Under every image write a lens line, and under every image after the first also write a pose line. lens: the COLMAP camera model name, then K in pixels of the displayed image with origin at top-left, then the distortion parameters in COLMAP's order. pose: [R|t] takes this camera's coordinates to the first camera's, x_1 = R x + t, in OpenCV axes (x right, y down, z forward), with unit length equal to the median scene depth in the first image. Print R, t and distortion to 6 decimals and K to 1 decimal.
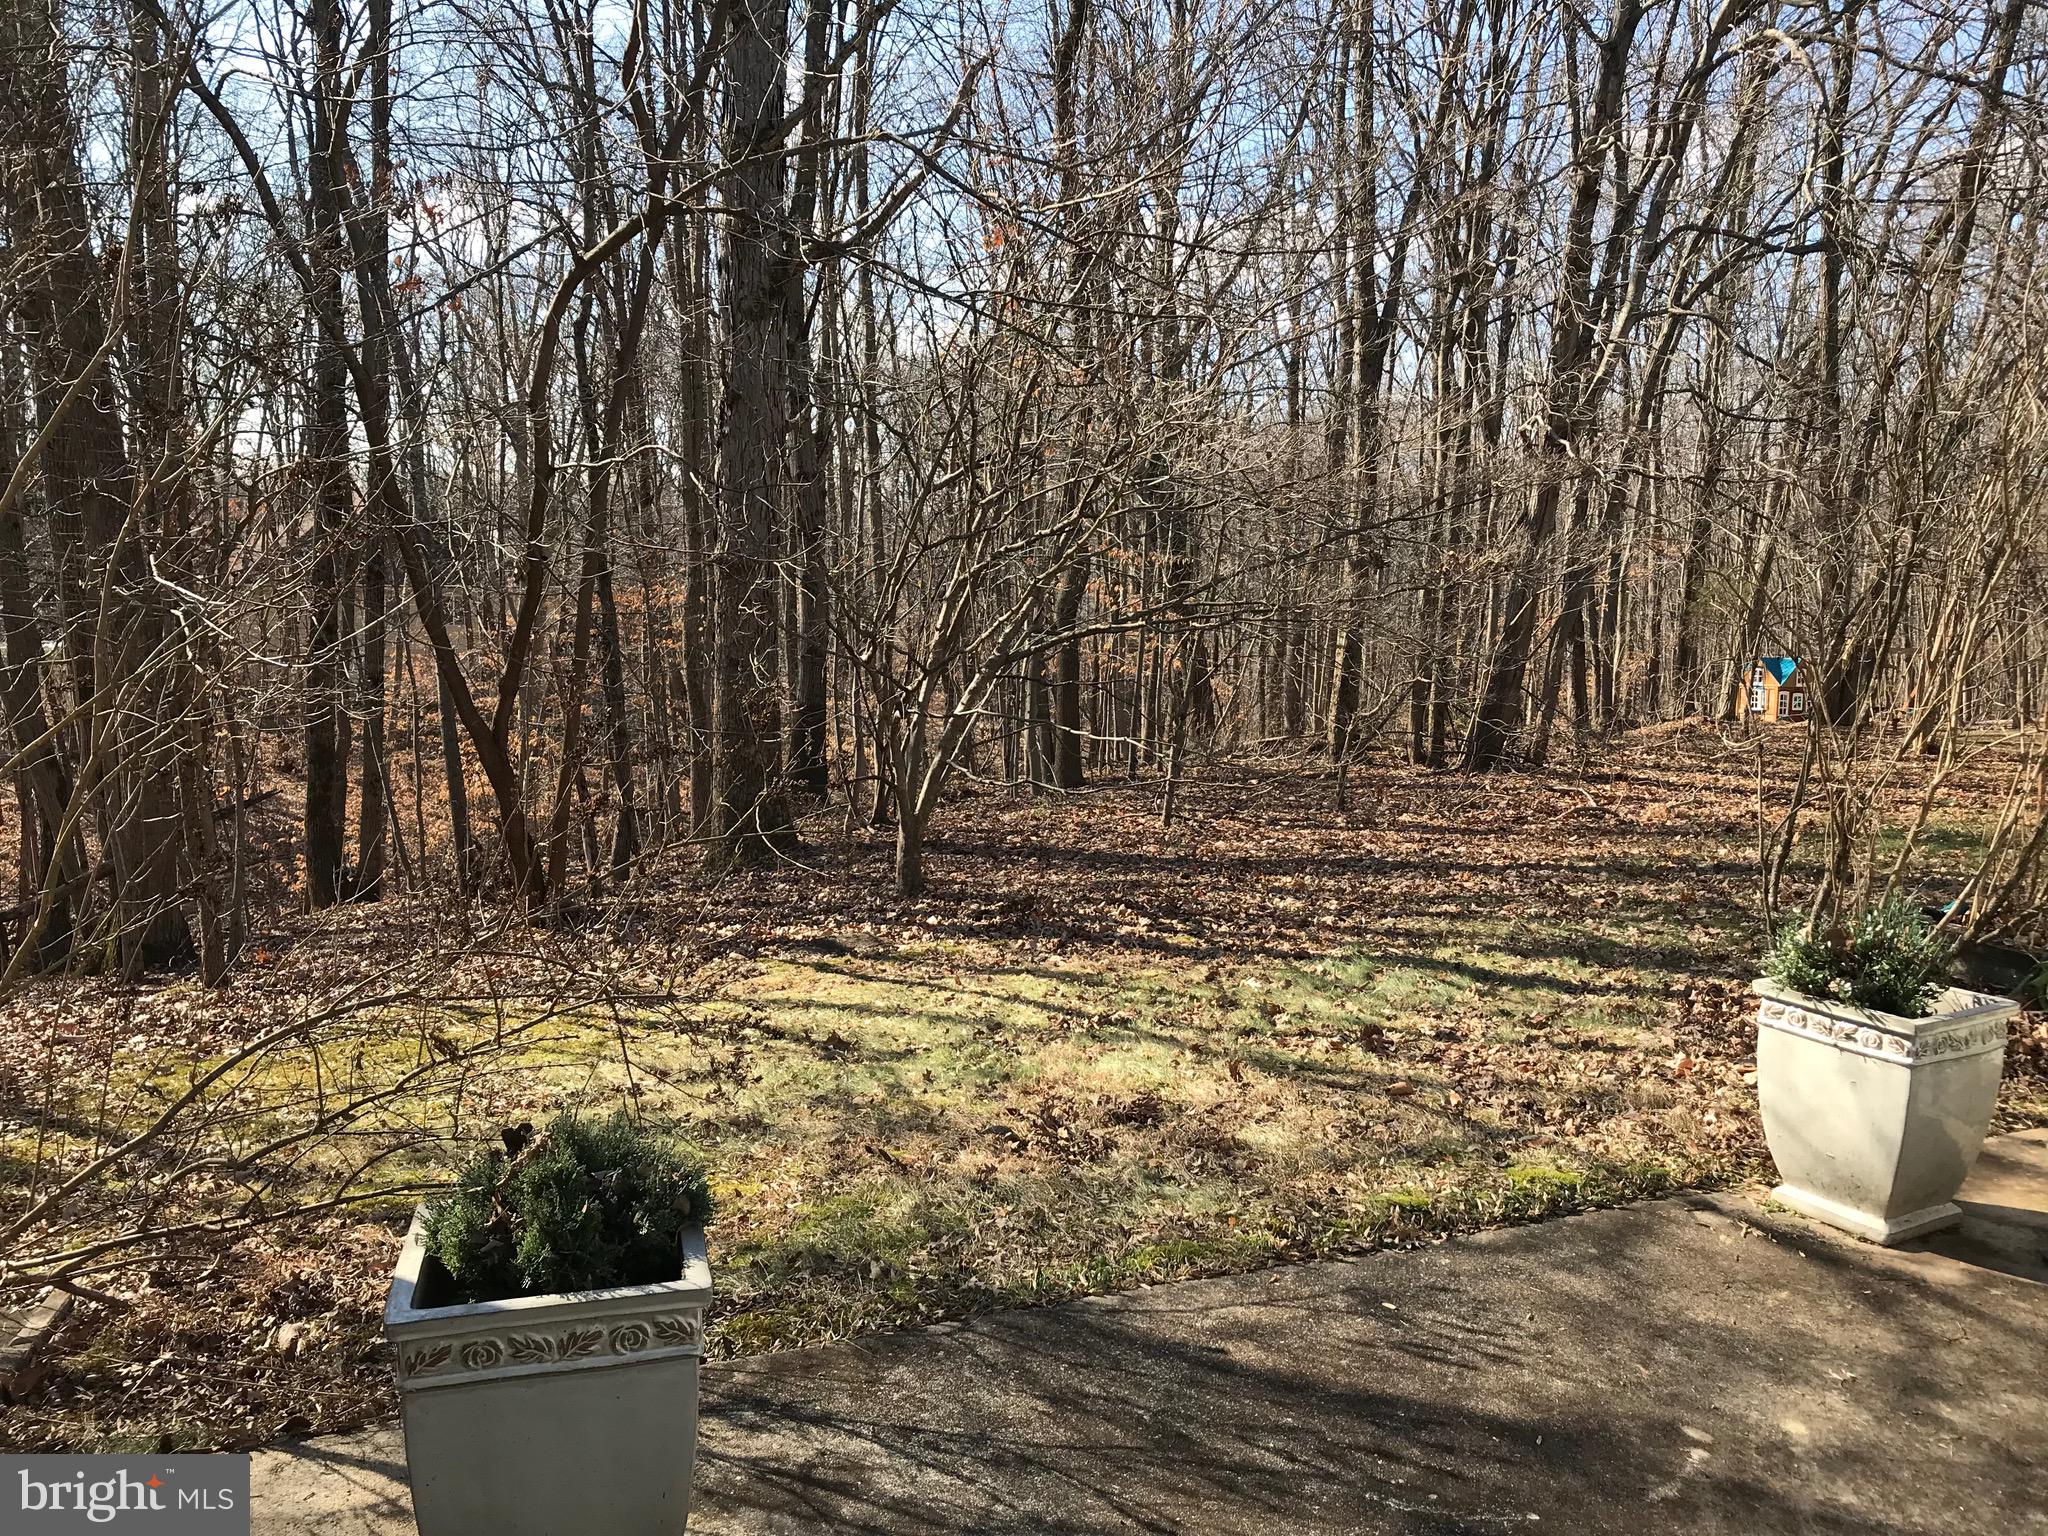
lens RADIAL K [[1653.8, 0, 1027.9], [0, 1653.8, 831.2], [0, 0, 1]] dist [-0.007169, 0.000493]
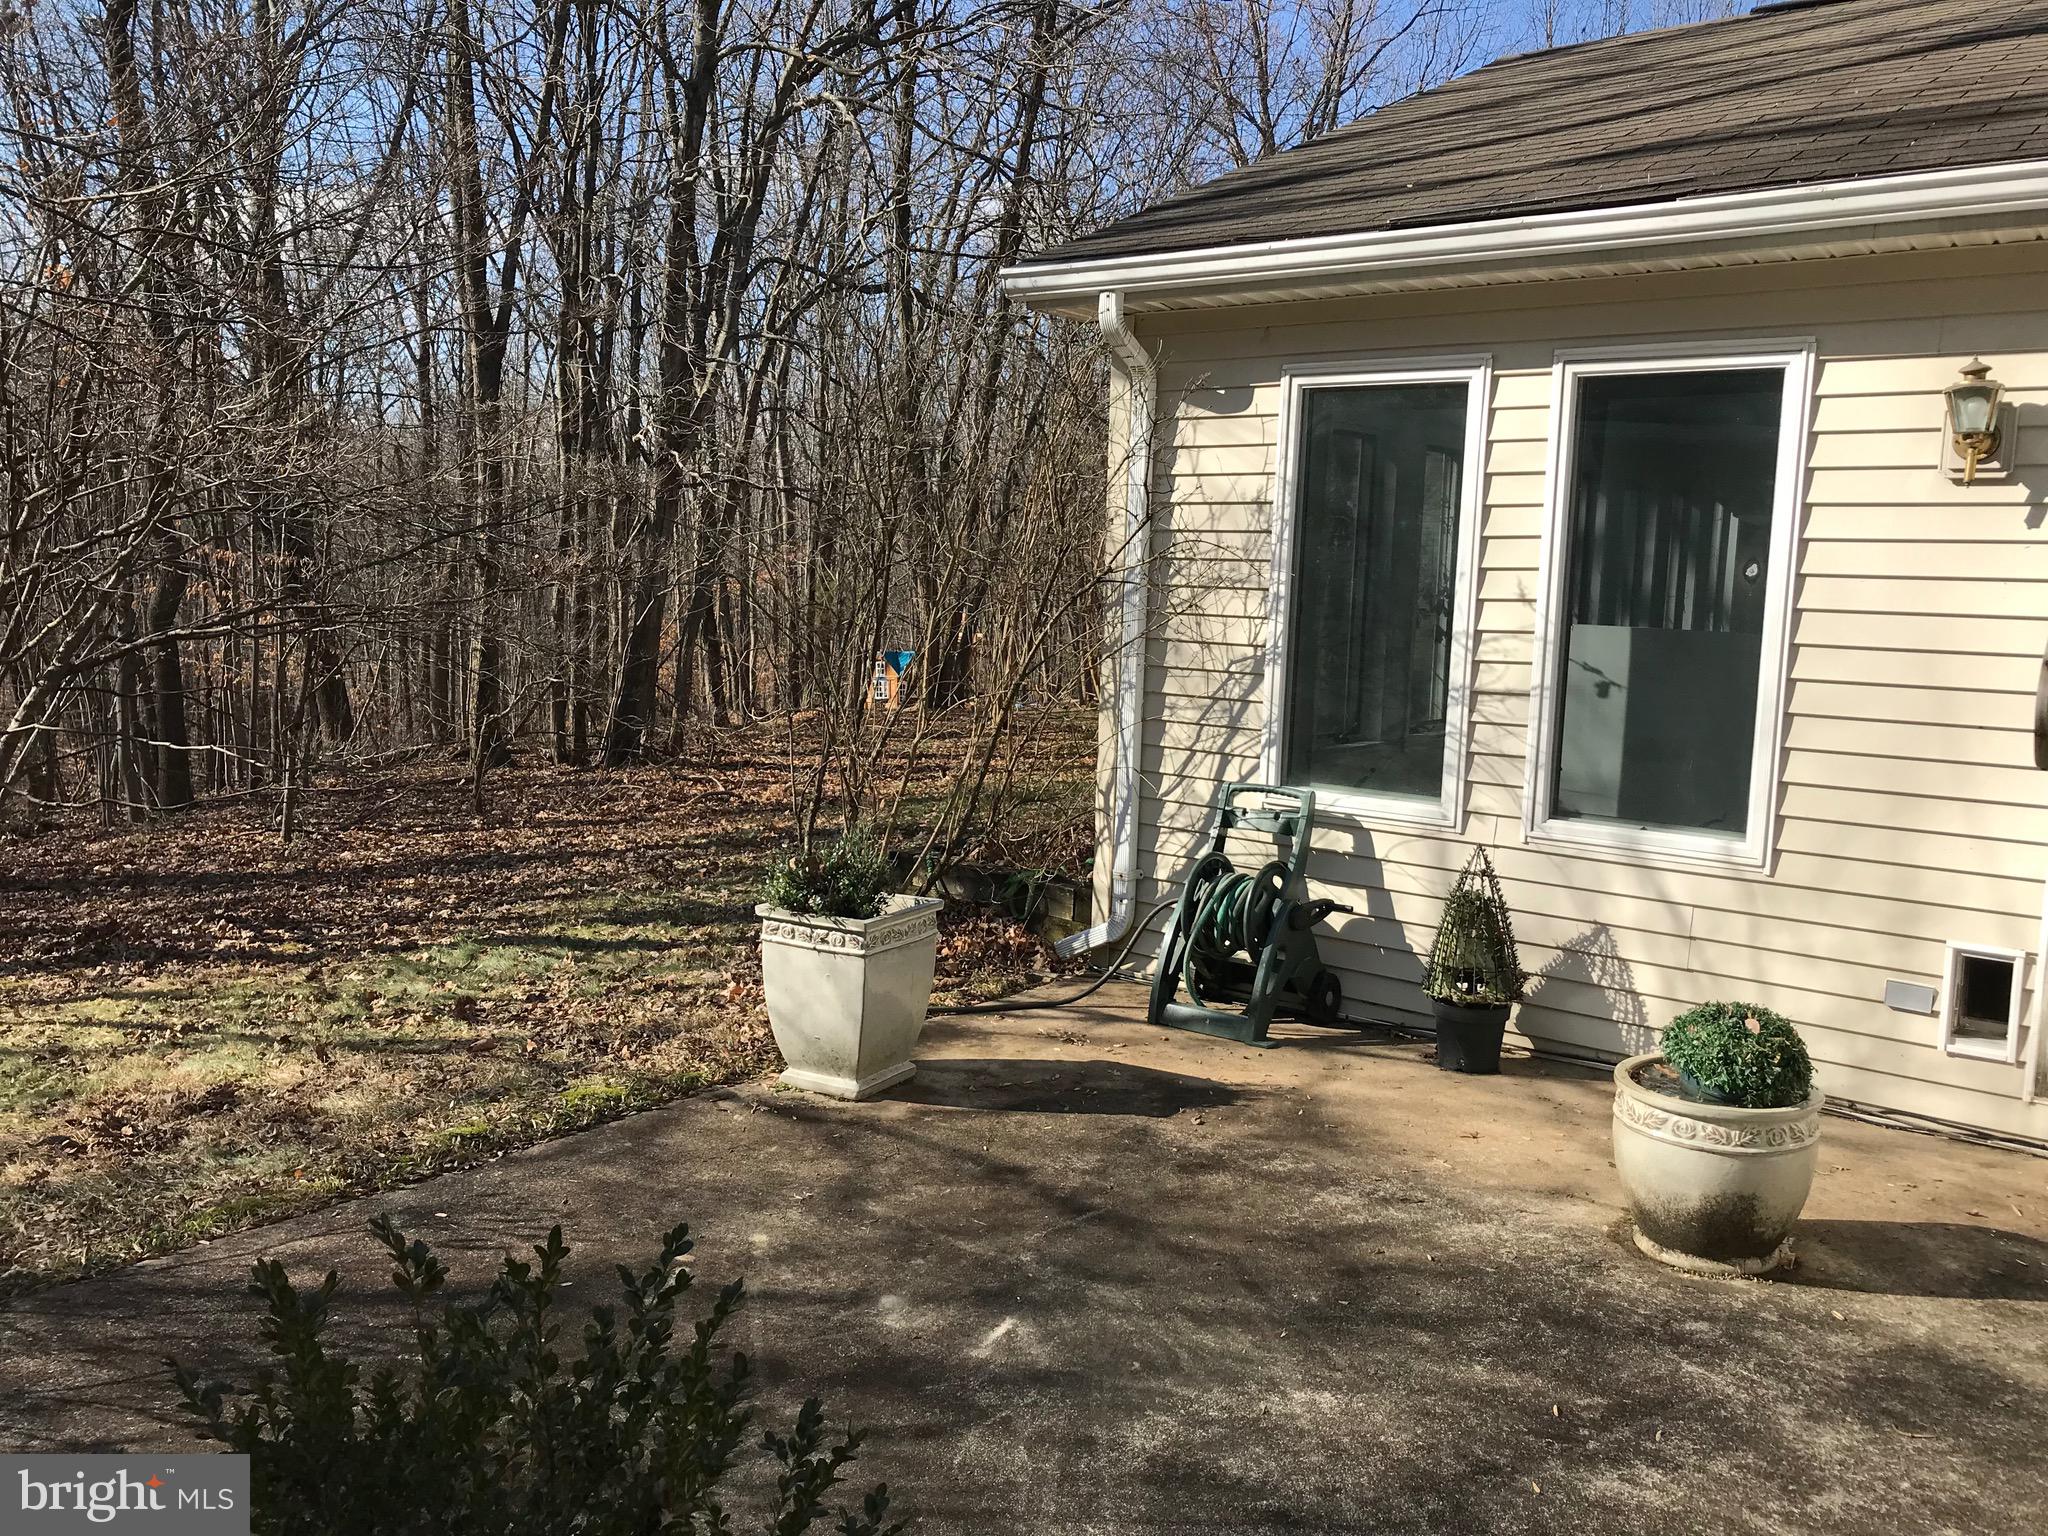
lens RADIAL K [[1654.7, 0, 1006.4], [0, 1654.7, 744.5], [0, 0, 1]] dist [0.001389, -0.000727]
pose [[0.882056, -0.052678, 0.468190, 0.022228], [0.077235, 0.996454, -0.033393, 0.015894], [-0.464770, 0.065615, 0.882997, -0.097972]]
